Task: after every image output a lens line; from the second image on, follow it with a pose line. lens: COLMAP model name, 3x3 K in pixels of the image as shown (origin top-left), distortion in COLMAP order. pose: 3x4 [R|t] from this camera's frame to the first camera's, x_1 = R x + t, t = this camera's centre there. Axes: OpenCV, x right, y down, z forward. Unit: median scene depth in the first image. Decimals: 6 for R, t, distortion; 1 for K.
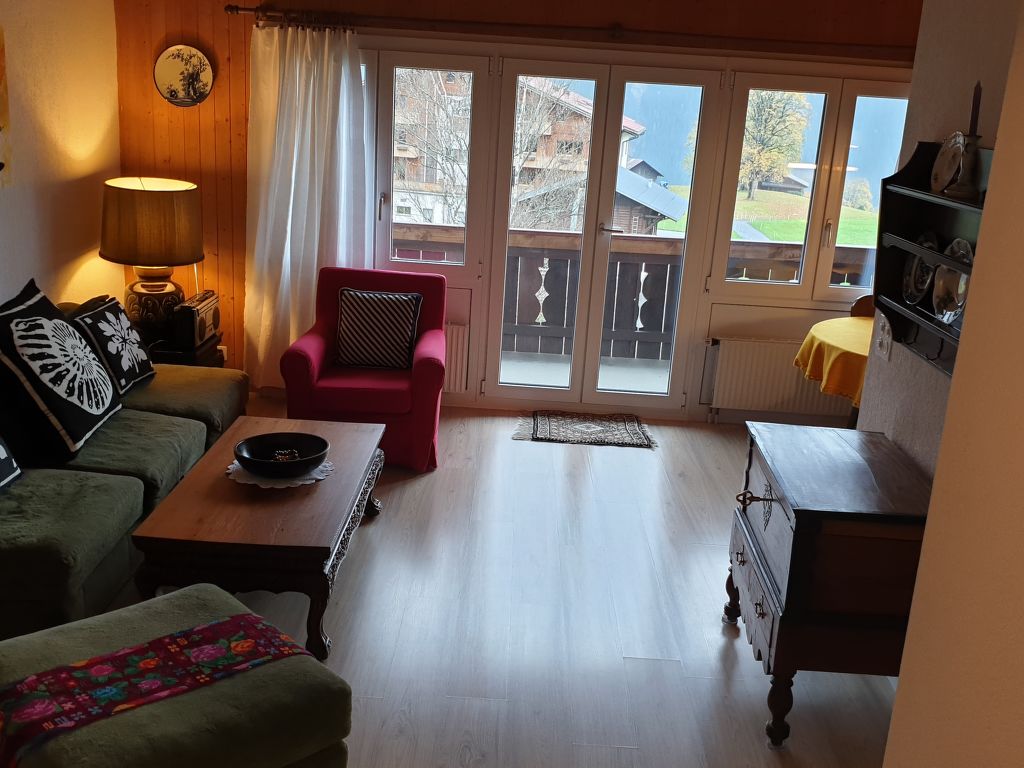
lens RADIAL K [[1043.5, 0, 511.6], [0, 1043.5, 380.6], [0, 0, 1]] dist [0.043185, 0.000000]
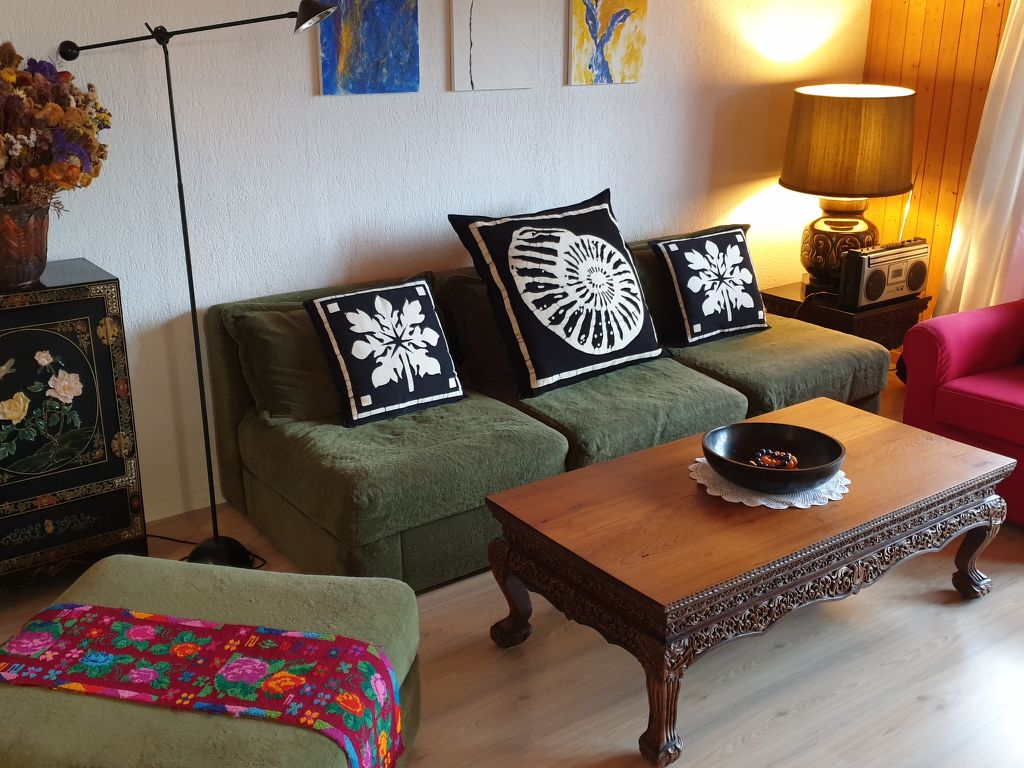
lens RADIAL K [[1043.5, 0, 510.5], [0, 1043.5, 389.4], [0, 0, 1]] dist [0.043185, 0.000000]
pose [[0.579813, 0.207158, -0.787974, 0.228834], [-0.177809, 0.975997, 0.125752, -0.033228], [0.795110, 0.067196, 0.602730, 0.471875]]
